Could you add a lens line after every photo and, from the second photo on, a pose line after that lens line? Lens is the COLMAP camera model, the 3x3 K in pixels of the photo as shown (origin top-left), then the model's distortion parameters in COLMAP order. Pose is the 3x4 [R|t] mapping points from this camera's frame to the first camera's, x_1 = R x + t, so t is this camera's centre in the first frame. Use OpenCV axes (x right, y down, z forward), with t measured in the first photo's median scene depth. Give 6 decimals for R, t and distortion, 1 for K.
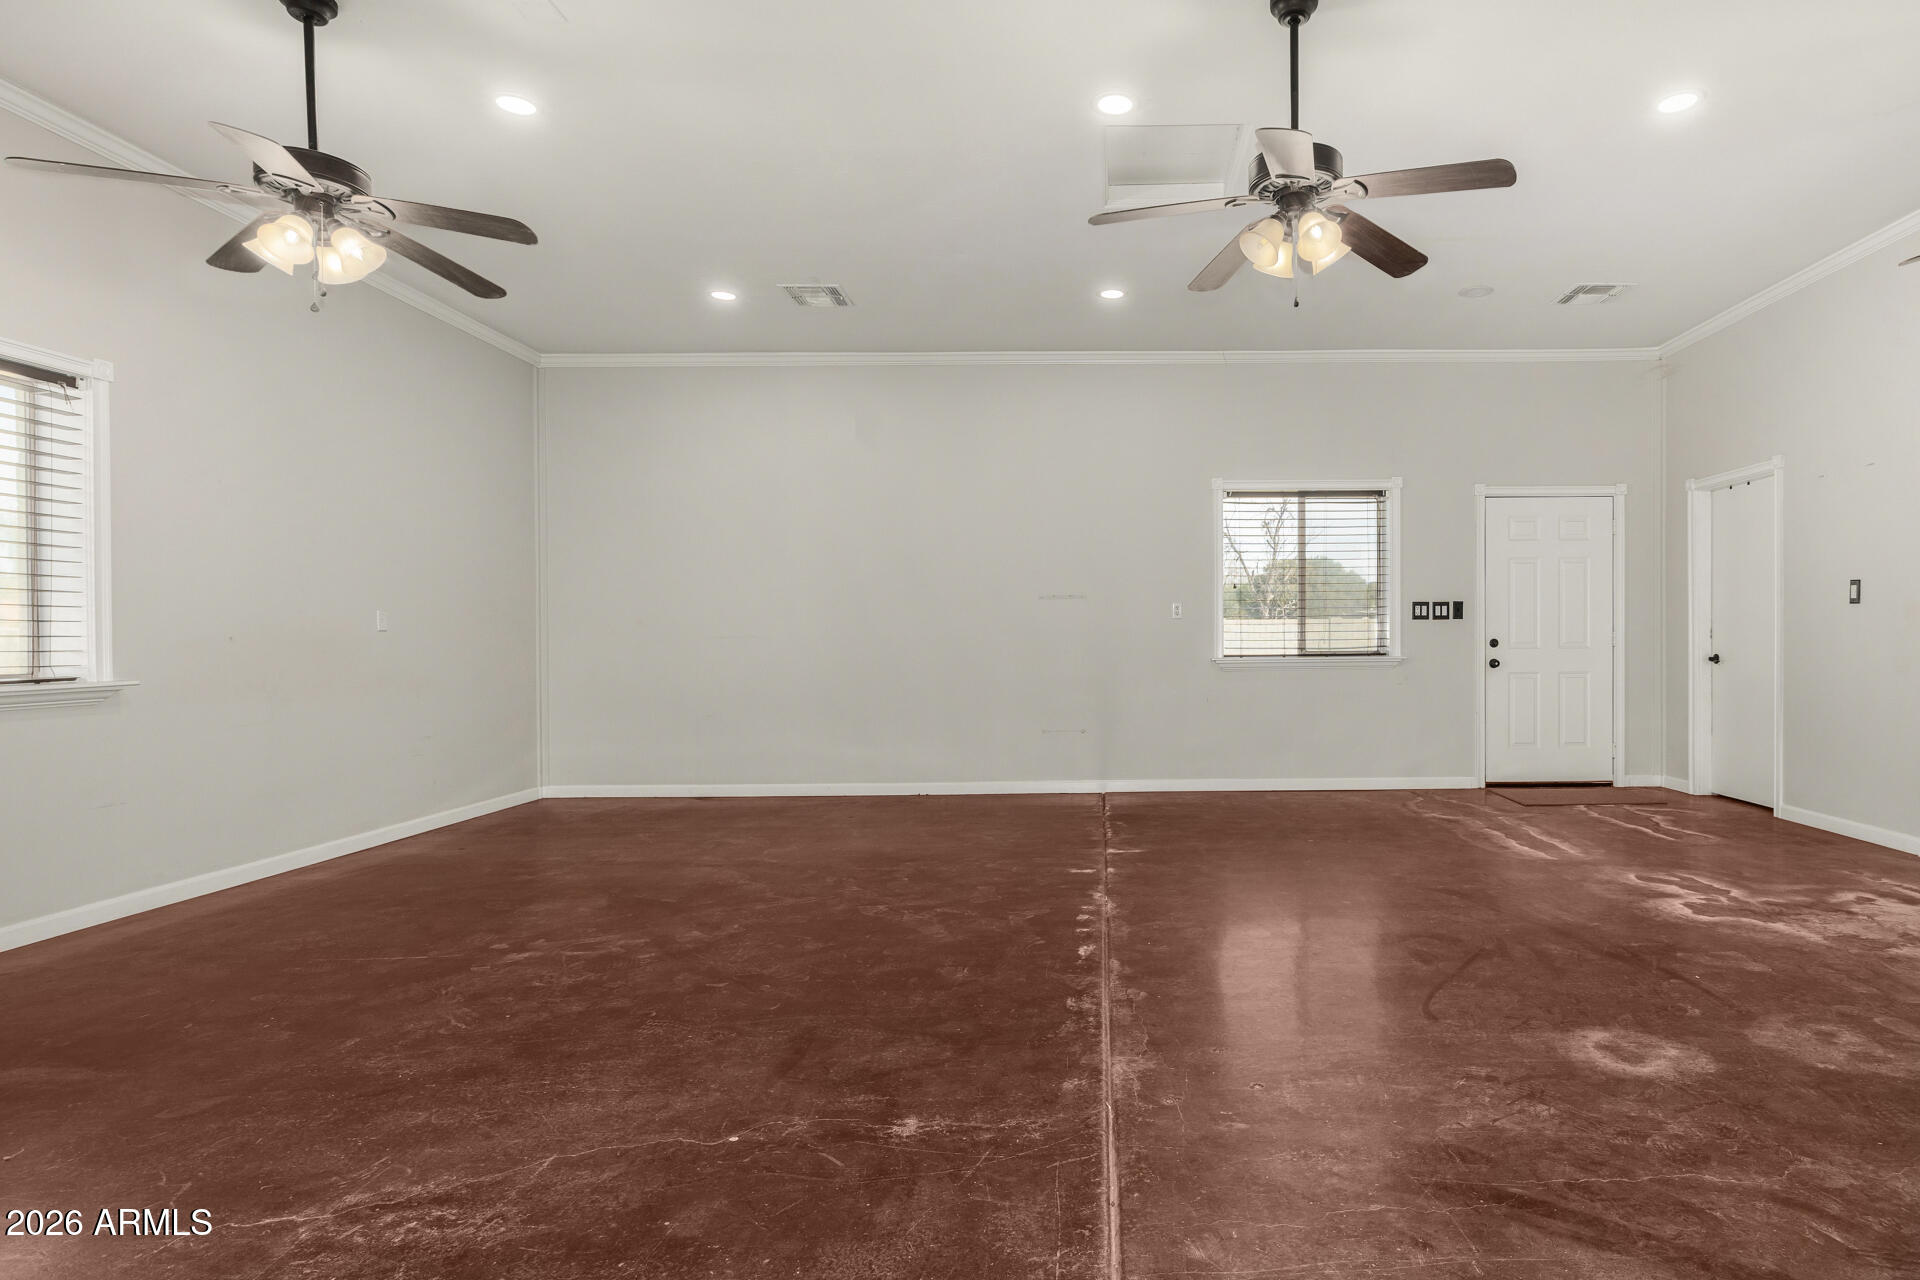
lens RADIAL K [[1032.5, 0, 1085.3], [0, 1032.5, 655.6], [0, 0, 1]] dist [0.001724, -0.000829]
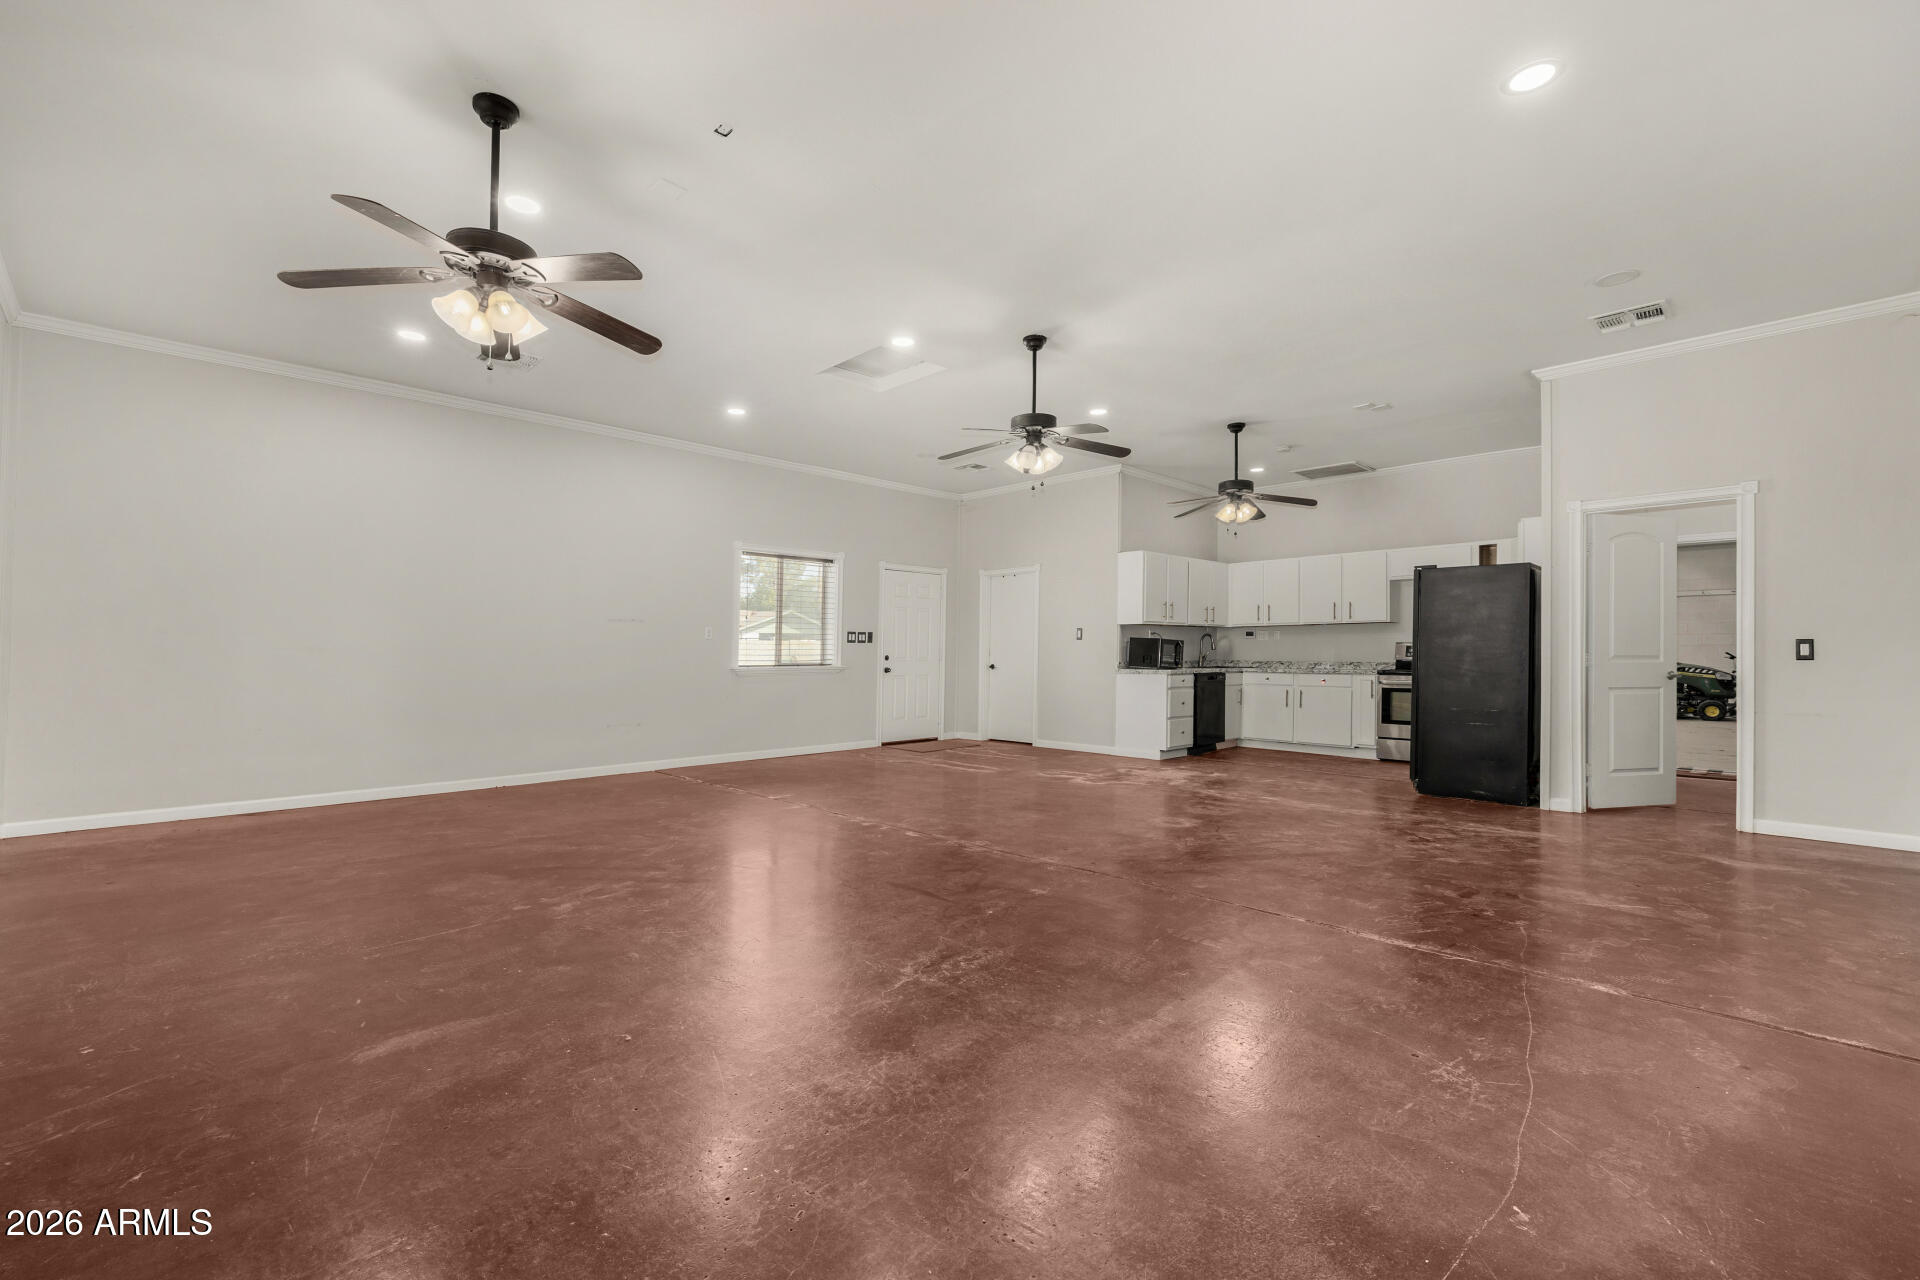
lens RADIAL K [[832.8, 0, 956.4], [0, 832.8, 651.3], [0, 0, 1]] dist [-0.010335, -0.001489]
pose [[0.708747, 0.009838, 0.705394, -0.489843], [0.004123, 0.999828, -0.018087, 0.002362], [-0.705451, 0.015727, 0.708584, -0.021999]]
